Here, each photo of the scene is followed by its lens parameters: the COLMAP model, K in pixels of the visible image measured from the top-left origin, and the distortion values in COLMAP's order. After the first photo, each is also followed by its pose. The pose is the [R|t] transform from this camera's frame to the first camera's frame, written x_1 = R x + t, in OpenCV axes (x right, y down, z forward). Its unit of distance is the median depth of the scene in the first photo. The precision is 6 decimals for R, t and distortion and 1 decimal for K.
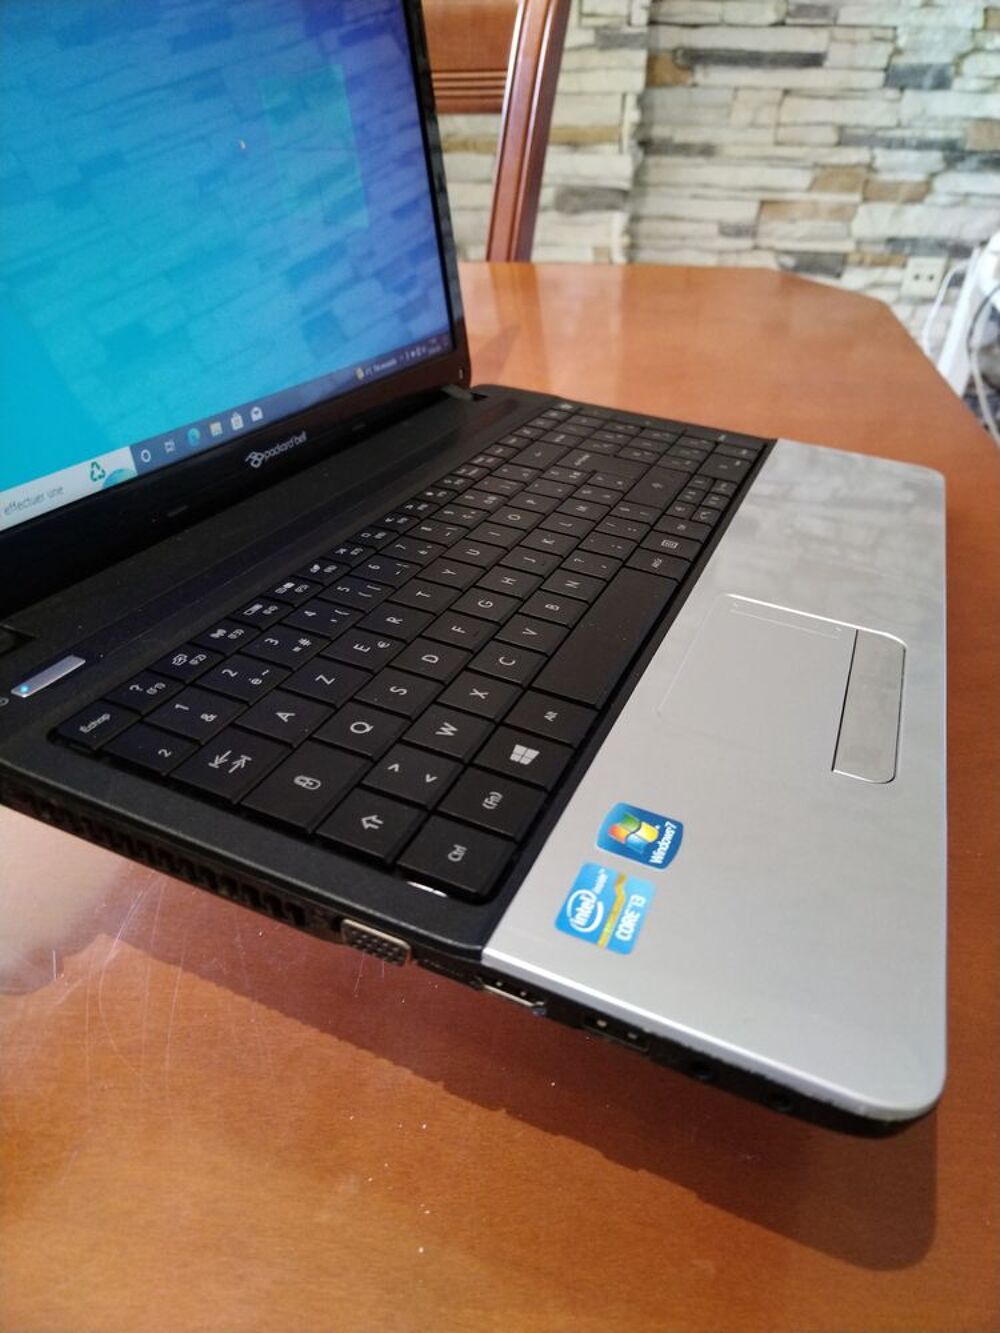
lens RADIAL K [[931.5, 0, 500.0], [0, 931.5, 666.5], [0, 0, 1]] dist [-0.008991, -0.002878]
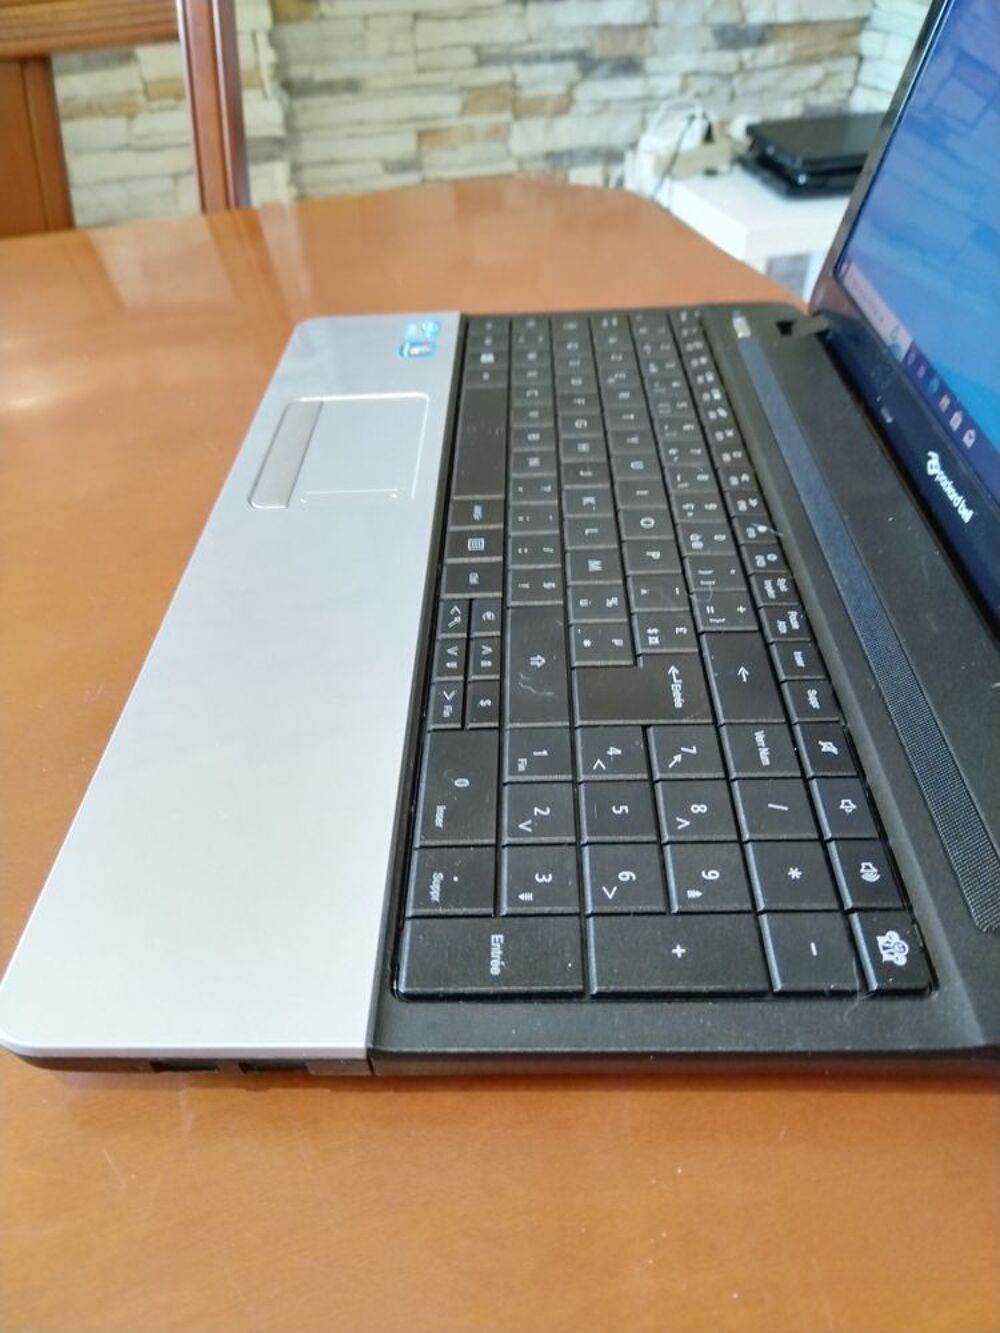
lens RADIAL K [[931.5, 0, 500.0], [0, 931.5, 666.5], [0, 0, 1]] dist [-0.008991, -0.002878]
pose [[-0.929428, 0.208935, -0.304153, 0.487693], [-0.221580, 0.343098, 0.912790, -0.976620], [0.295068, 0.915767, -0.272589, 1.437803]]
